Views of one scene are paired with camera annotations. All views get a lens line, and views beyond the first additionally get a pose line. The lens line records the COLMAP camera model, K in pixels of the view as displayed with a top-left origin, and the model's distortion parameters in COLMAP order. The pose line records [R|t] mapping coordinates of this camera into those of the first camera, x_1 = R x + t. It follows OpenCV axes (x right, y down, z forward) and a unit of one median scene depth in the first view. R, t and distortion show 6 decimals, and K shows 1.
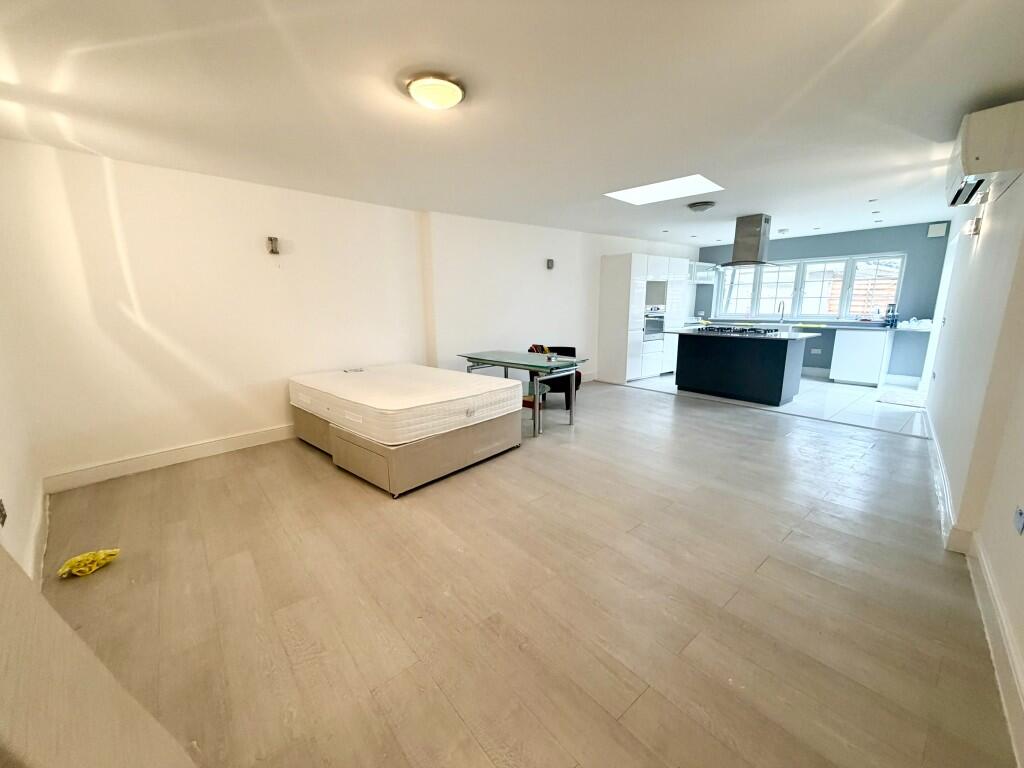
lens RADIAL K [[410.8, 0, 512.7], [0, 410.8, 389.0], [0, 0, 1]] dist [-0.000639, -0.000191]
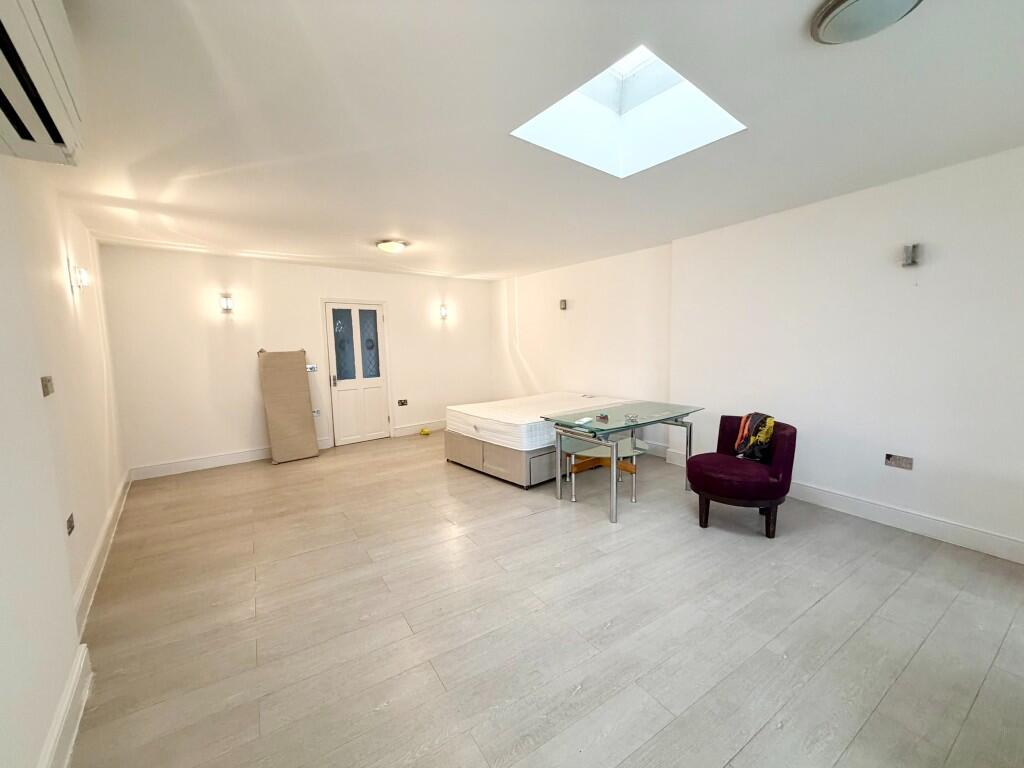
lens RADIAL K [[407.8, 0, 512.0], [0, 407.8, 384.0], [0, 0, 1]] dist [-0.000383, 0.000024]
pose [[-0.139126, 0.117611, -0.983266, 0.572883], [-0.183171, 0.972732, 0.142269, -0.143851], [0.973187, 0.199899, -0.113790, 0.617653]]
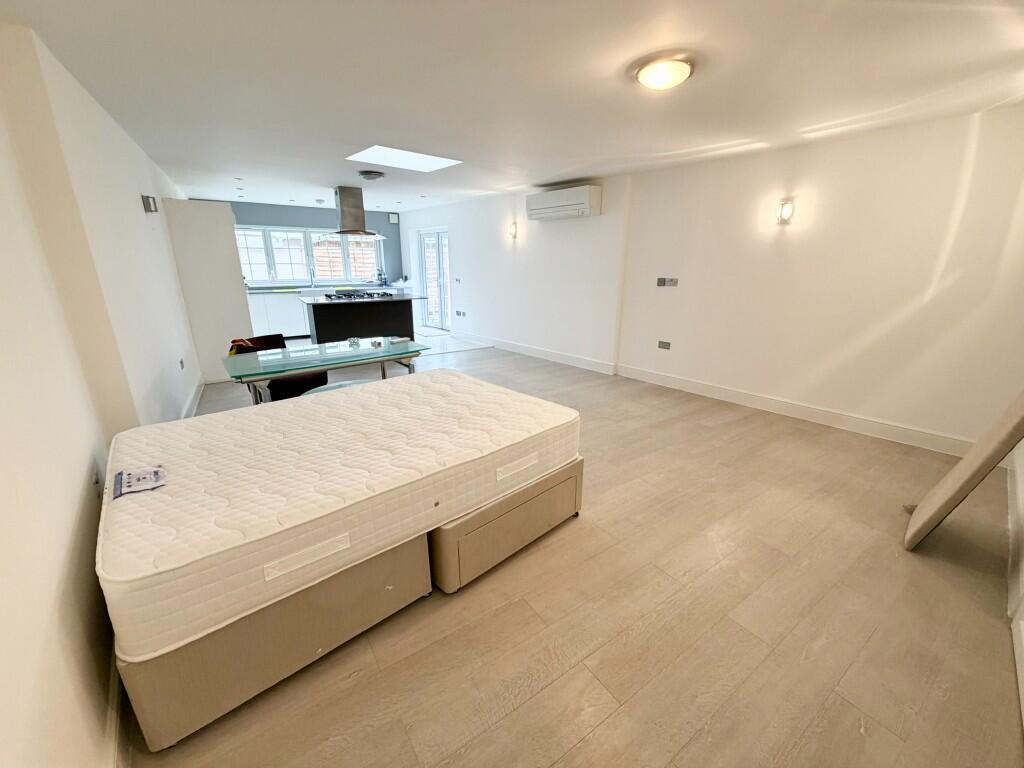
lens RADIAL K [[407.8, 0, 512.0], [0, 407.8, 384.0], [0, 0, 1]] dist [-0.000383, 0.000024]
pose [[0.099466, -0.274753, 0.956356, -0.454576], [0.201675, 0.946741, 0.251016, -0.097016], [-0.974389, 0.167905, 0.149579, 0.426676]]
